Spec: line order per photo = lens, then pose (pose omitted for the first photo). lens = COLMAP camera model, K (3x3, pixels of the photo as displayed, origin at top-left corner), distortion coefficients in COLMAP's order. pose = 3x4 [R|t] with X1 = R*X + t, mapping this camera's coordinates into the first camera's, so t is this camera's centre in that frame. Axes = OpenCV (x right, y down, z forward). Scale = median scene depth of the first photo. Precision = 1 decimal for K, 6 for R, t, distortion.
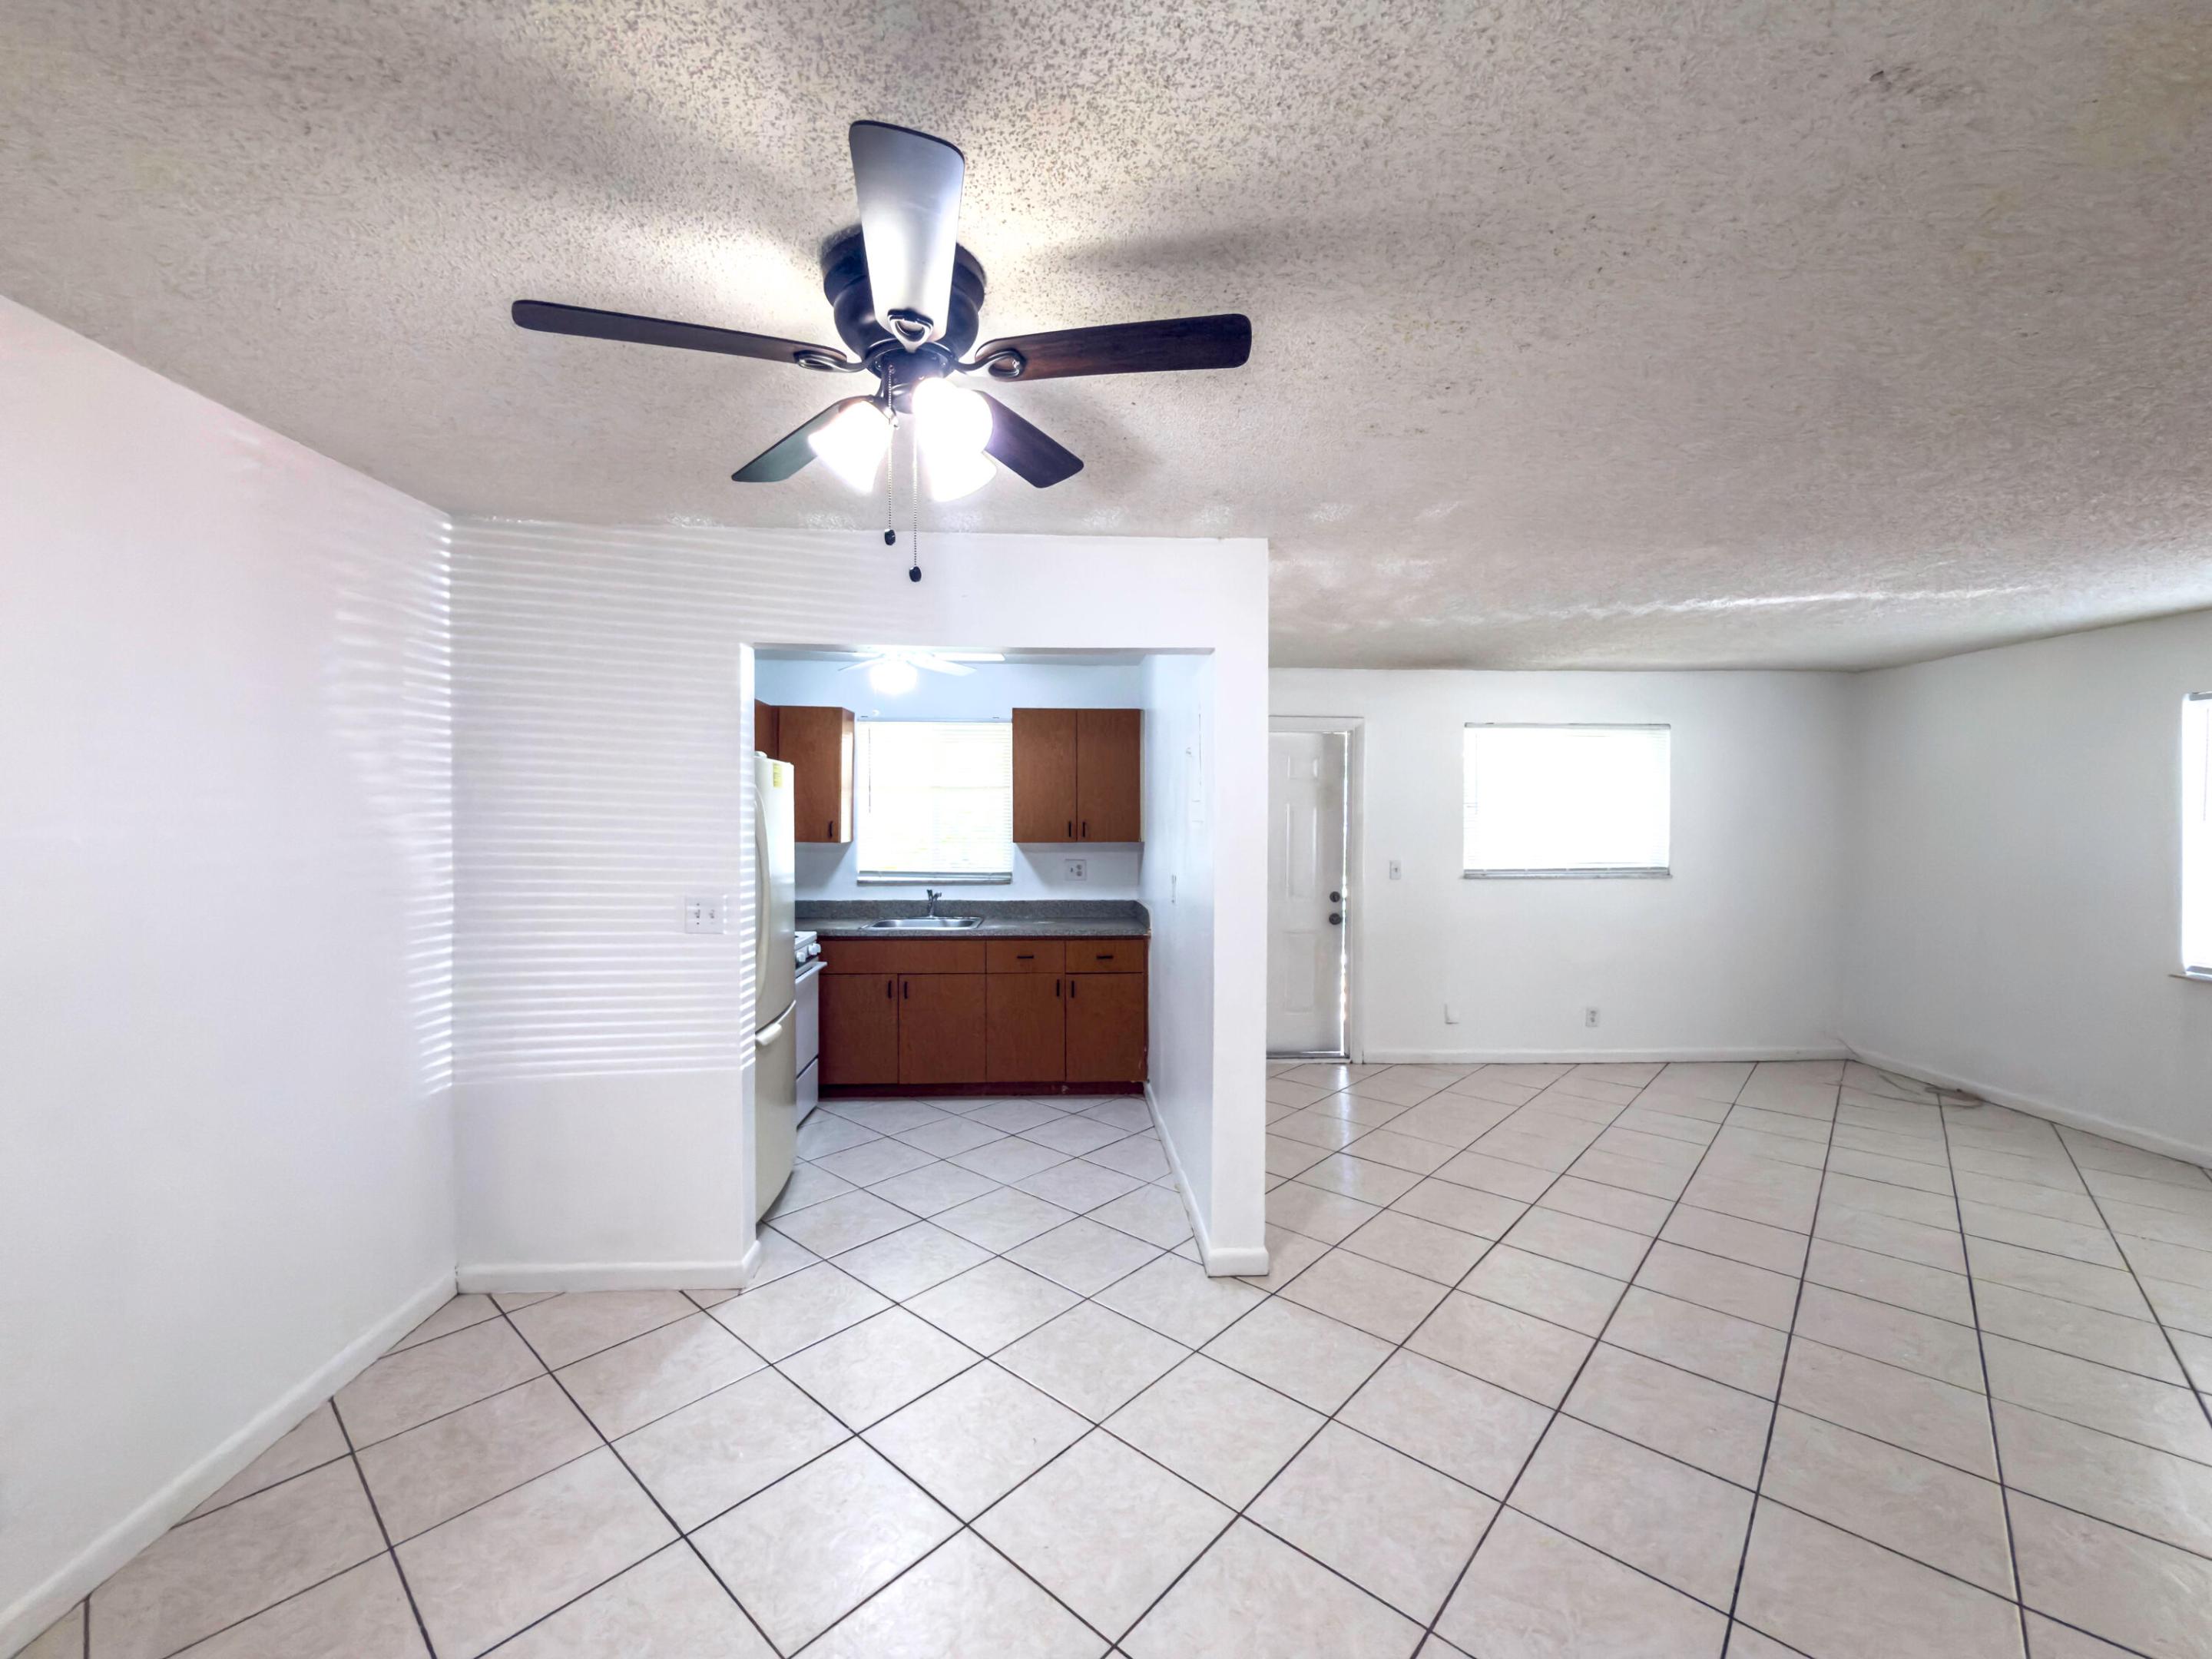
lens RADIAL K [[904.8, 0, 1094.1], [0, 904.8, 817.6], [0, 0, 1]] dist [-0.002444, -0.000251]
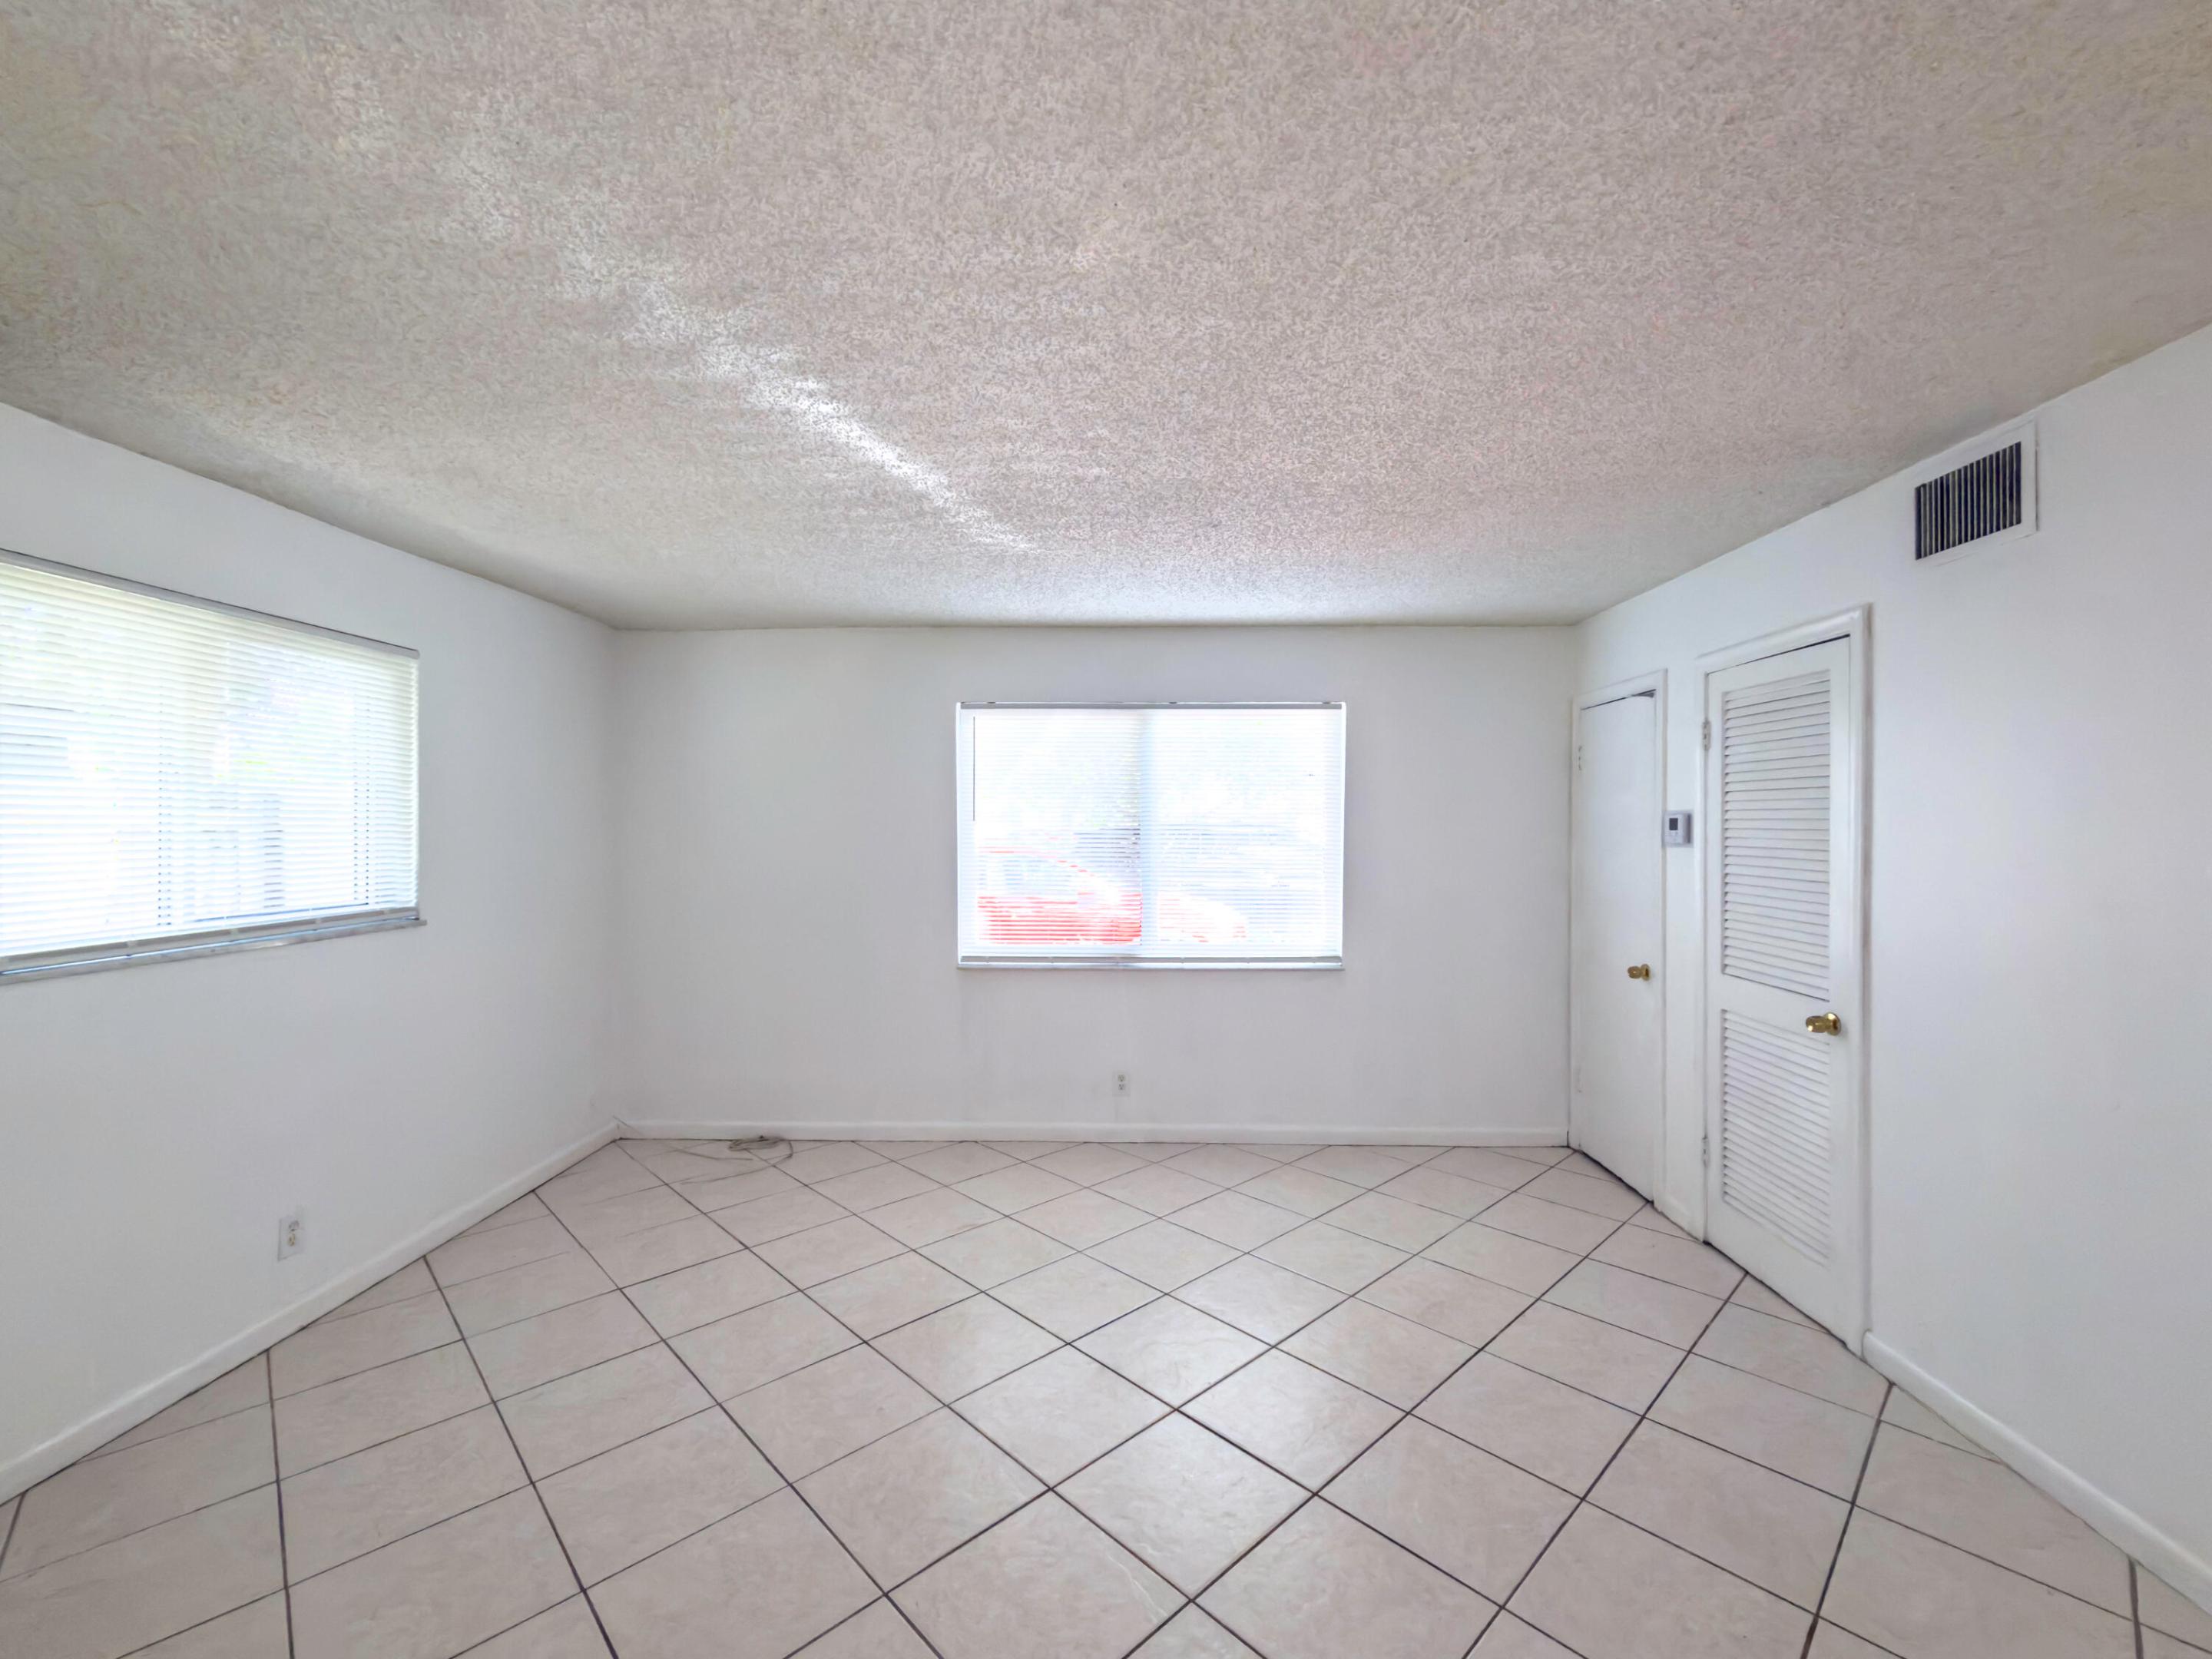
lens RADIAL K [[904.8, 0, 1103.1], [0, 904.8, 821.8], [0, 0, 1]] dist [-0.002444, -0.000251]
pose [[0.072631, 0.006932, 0.997335, 0.127661], [0.003778, 0.999967, -0.007225, 0.010847], [-0.997352, 0.004293, 0.072603, 0.624584]]
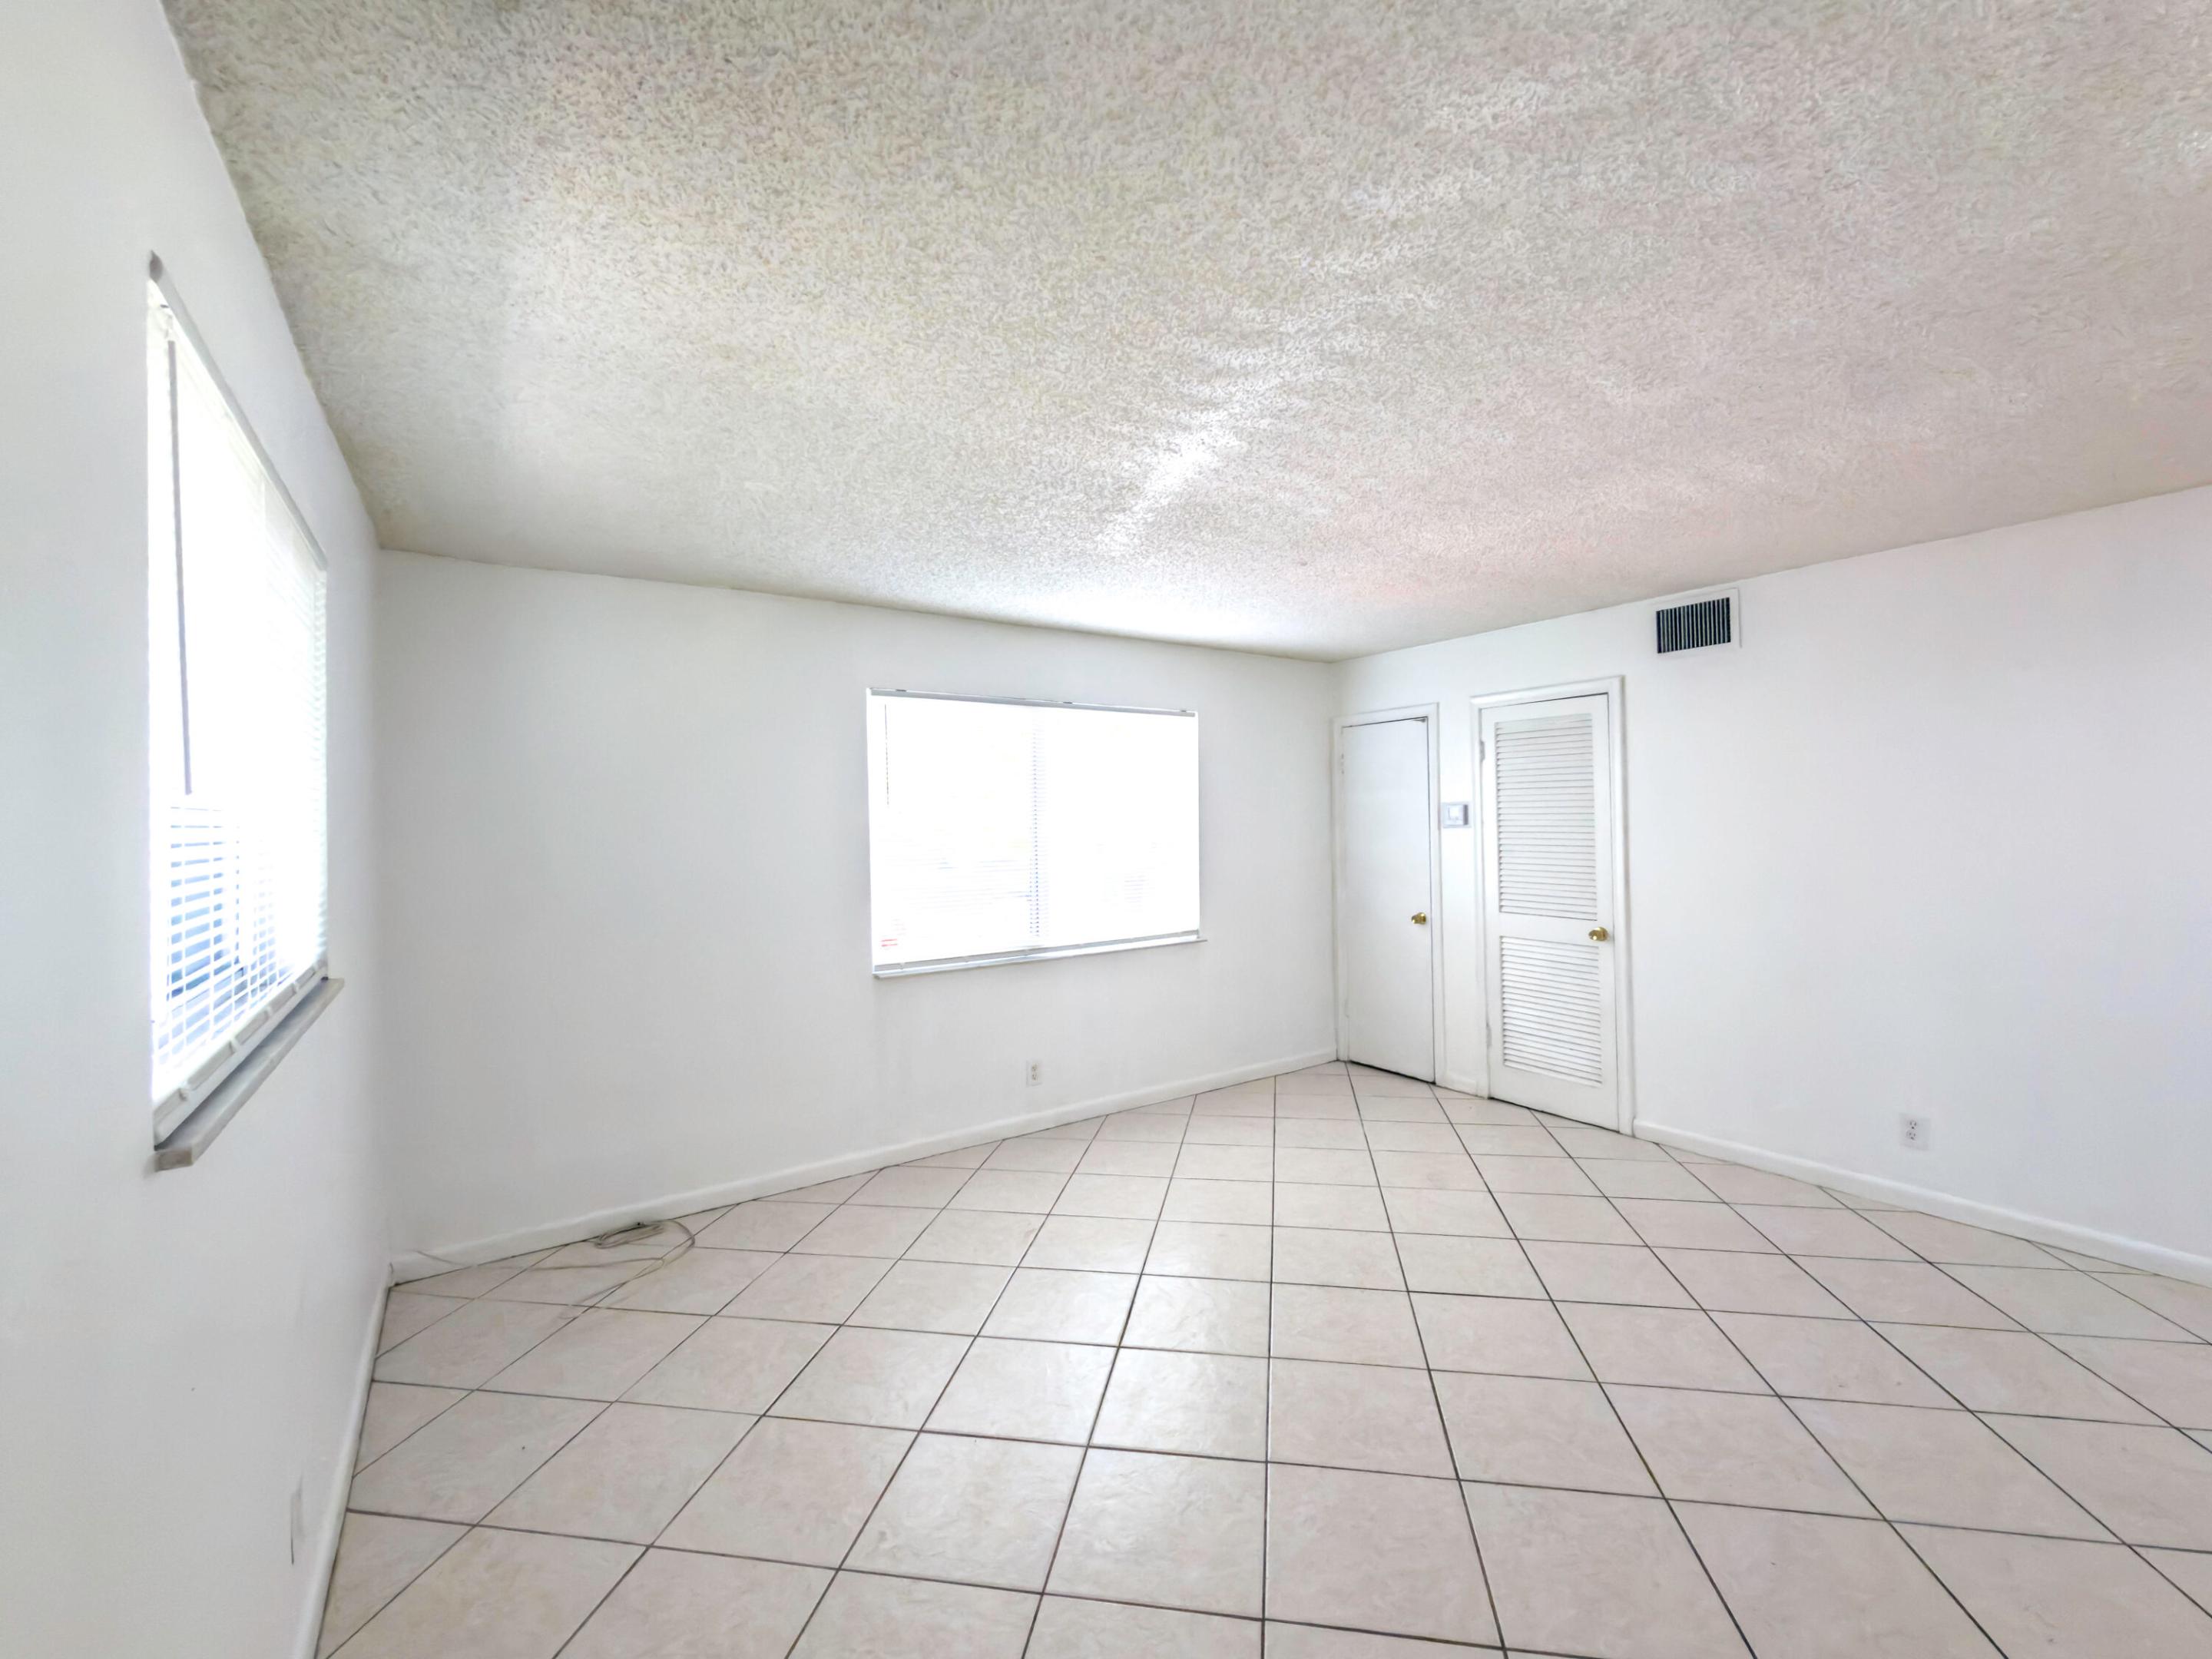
lens RADIAL K [[904.8, 0, 1113.5], [0, 904.8, 806.9], [0, 0, 1]] dist [-0.002444, -0.000251]
pose [[-0.522229, 0.020866, 0.852550, 0.199485], [0.020621, 0.999717, -0.011836, 0.007817], [-0.852556, 0.011399, -0.522512, 1.070754]]
